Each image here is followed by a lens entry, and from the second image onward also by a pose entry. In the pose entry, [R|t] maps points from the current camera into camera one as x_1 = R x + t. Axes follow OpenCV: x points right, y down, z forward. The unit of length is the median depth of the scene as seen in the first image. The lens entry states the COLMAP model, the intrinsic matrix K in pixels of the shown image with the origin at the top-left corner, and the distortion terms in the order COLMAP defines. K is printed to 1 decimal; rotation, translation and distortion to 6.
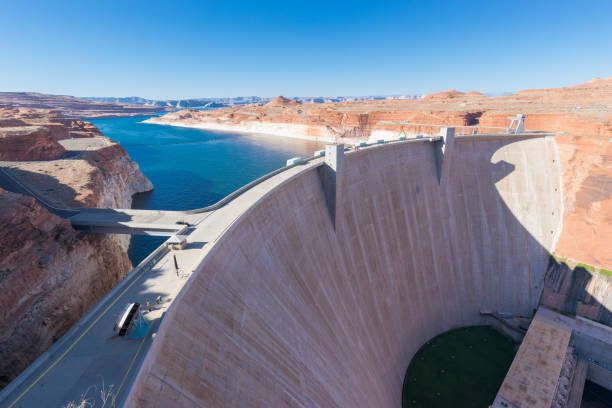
lens RADIAL K [[301.1, 0, 309.0], [0, 301.1, 203.6], [0, 0, 1]] dist [0.000711, 0.000325]
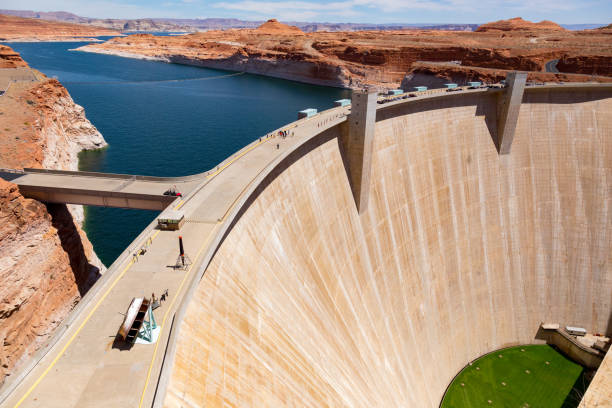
lens RADIAL K [[412.5, 0, 307.5], [0, 412.5, 203.5], [0, 0, 1]] dist [0.017746, 0.001559]
pose [[0.999405, 0.033899, 0.006384, -0.038687], [-0.034274, 0.996766, 0.072689, 0.001541], [-0.003899, -0.072865, 0.997334, -0.002480]]
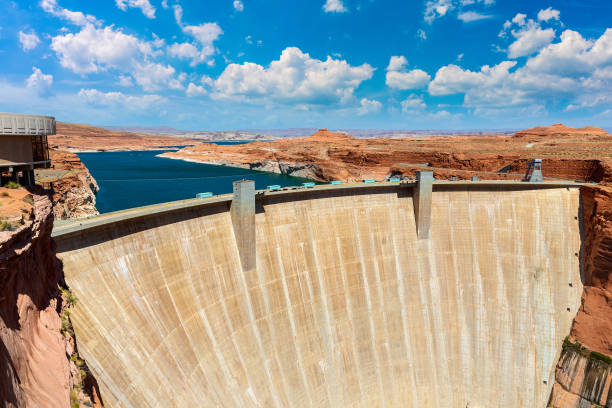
lens RADIAL K [[430.6, 0, 306.0], [0, 430.6, 204.0], [0, 0, 1]] dist [0.017967, -0.001607]
pose [[0.981190, 0.047175, -0.187194, 0.453049], [-0.077614, 0.984260, -0.158772, 0.076333], [0.176757, 0.170314, 0.969407, -0.294178]]
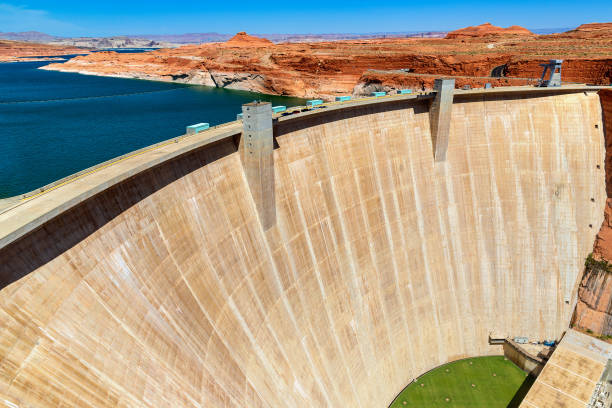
lens RADIAL K [[427.8, 0, 309.7], [0, 427.8, 202.4], [0, 0, 1]] dist [0.017649, -0.000503]
pose [[0.999446, -0.008726, 0.032102, 0.138022], [0.007604, 0.999361, 0.034918, -0.001565], [-0.032387, -0.034654, 0.998874, -0.002953]]
